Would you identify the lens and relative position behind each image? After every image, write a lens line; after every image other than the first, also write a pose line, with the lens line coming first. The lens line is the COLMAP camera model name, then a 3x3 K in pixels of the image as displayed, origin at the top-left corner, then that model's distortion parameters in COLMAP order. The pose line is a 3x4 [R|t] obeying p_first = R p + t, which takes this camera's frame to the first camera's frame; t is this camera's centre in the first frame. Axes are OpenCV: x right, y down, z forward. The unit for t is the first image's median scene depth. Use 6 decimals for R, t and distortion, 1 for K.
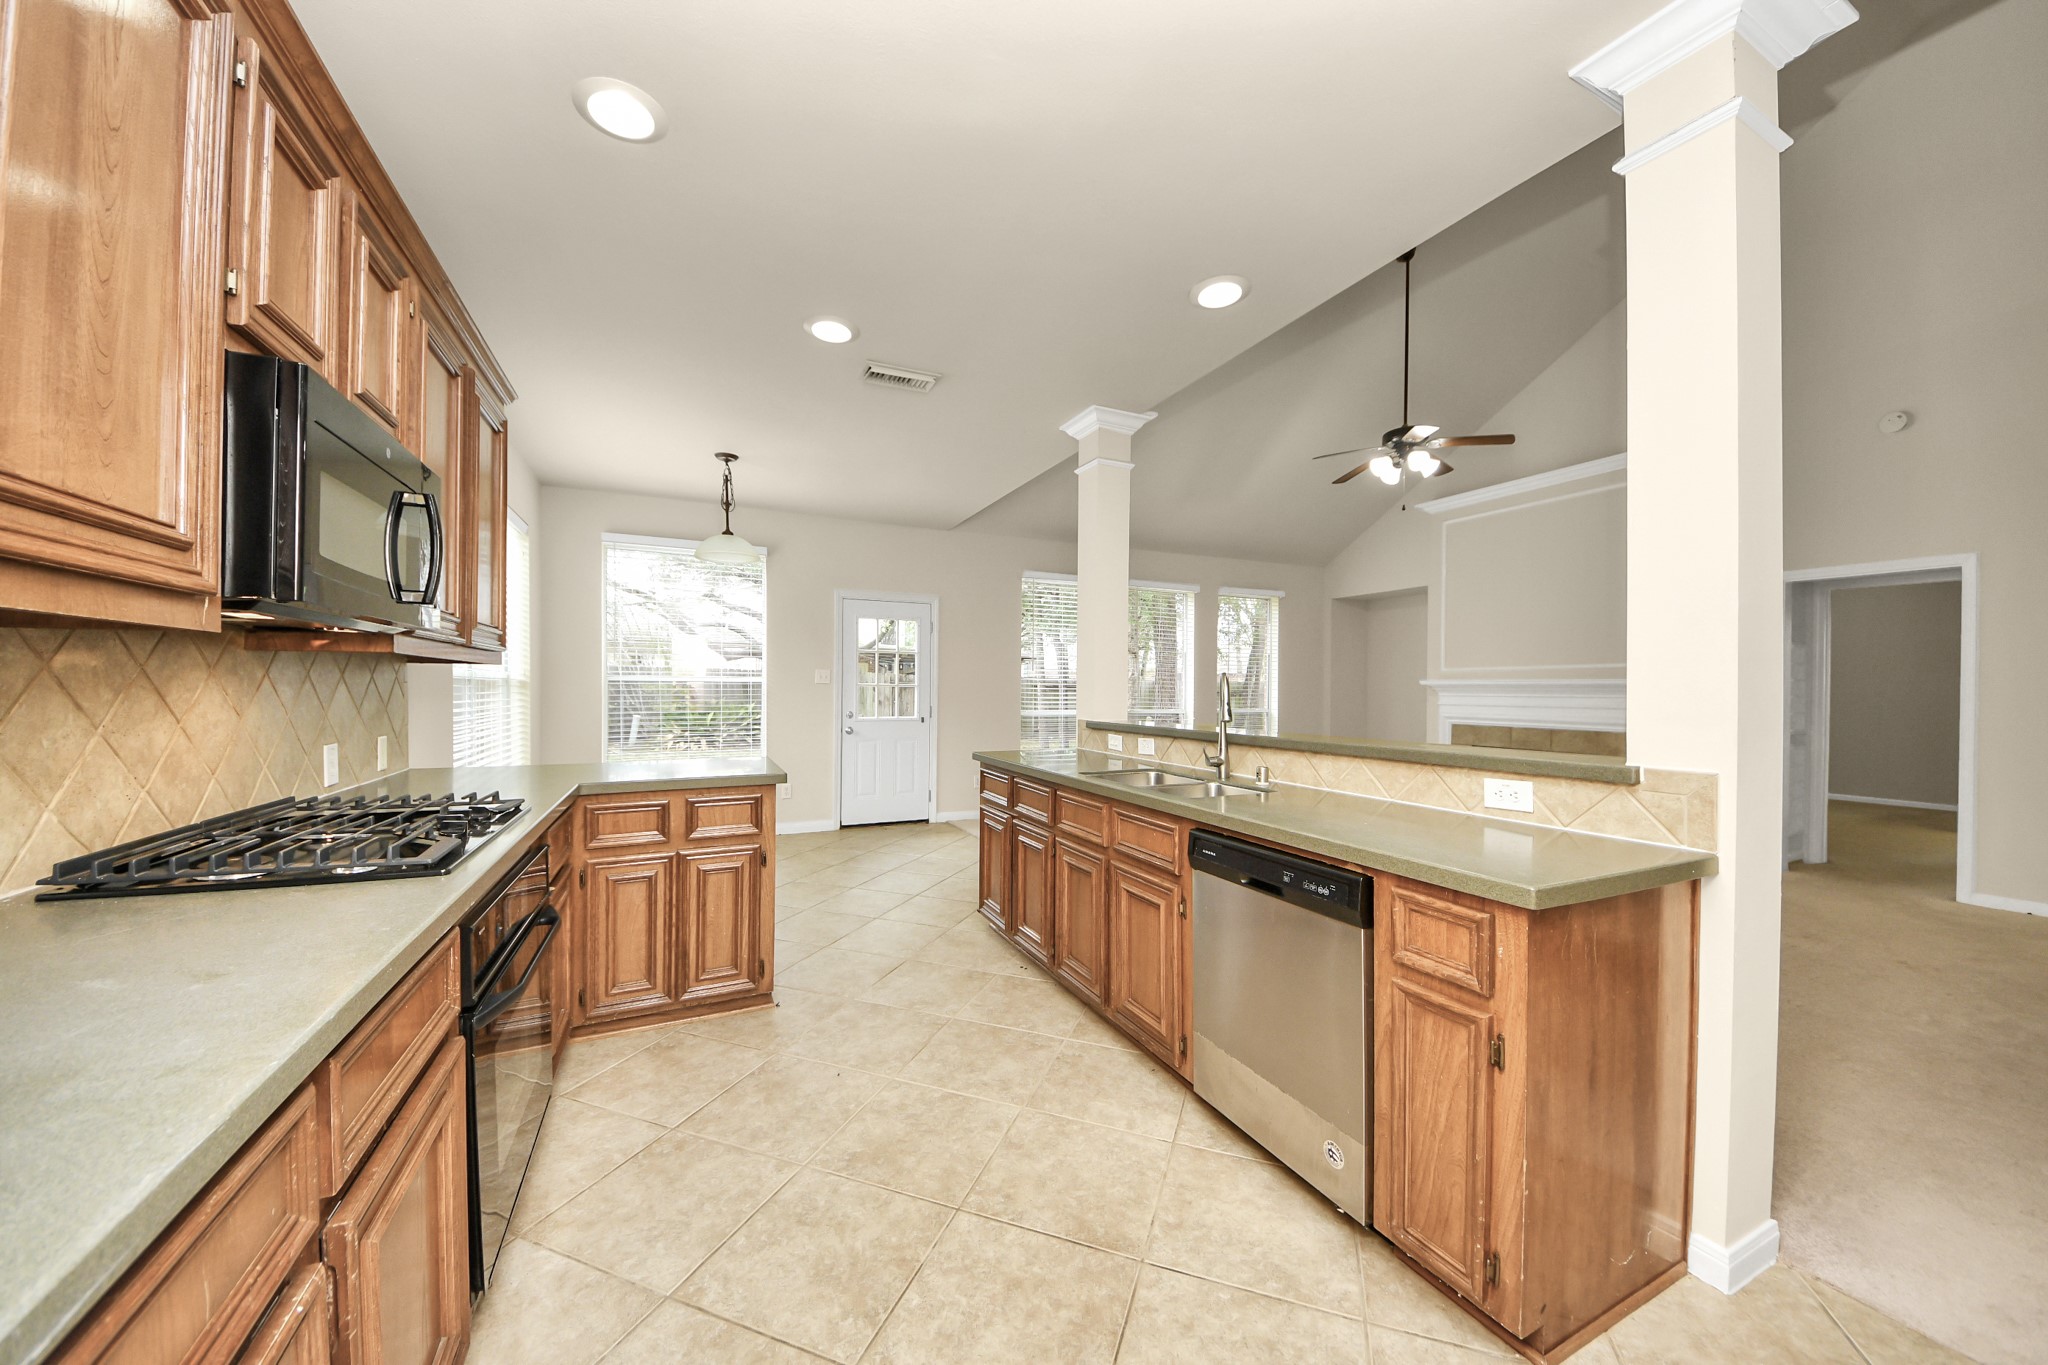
lens RADIAL K [[714.9, 0, 1023.2], [0, 714.9, 682.8], [0, 0, 1]] dist [0.023917, -0.018771]
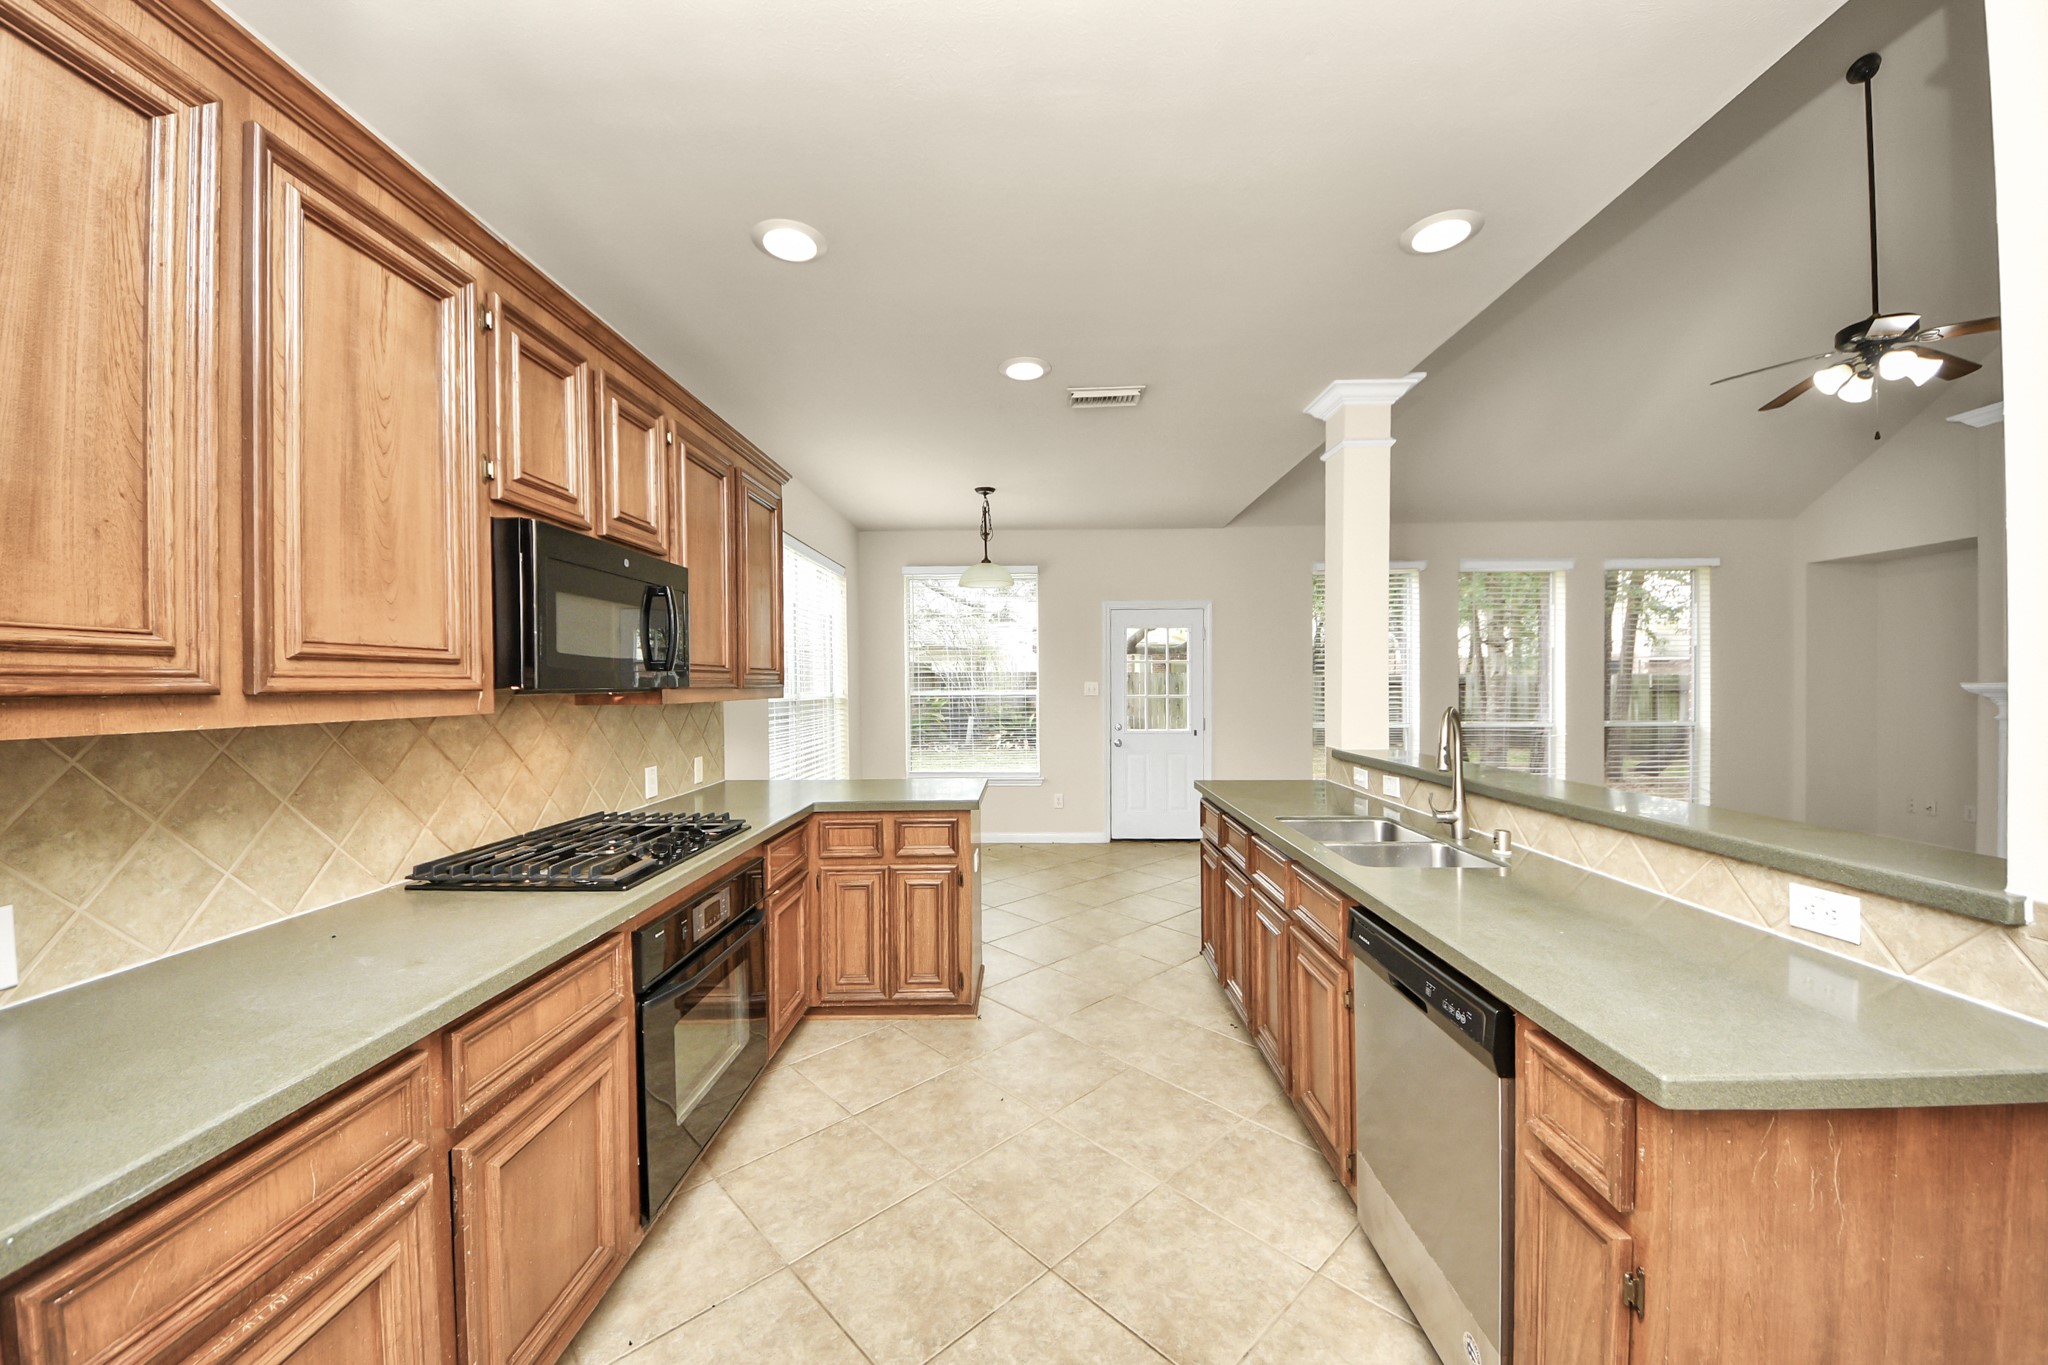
lens RADIAL K [[748.9, 0, 1028.2], [0, 748.9, 682.9], [0, 0, 1]] dist [0.051801, -0.034000]
pose [[0.899201, -0.011592, -0.437381, 0.254962], [0.014942, 0.999879, 0.004221, -0.058818], [0.437280, -0.010331, 0.899266, 0.037560]]
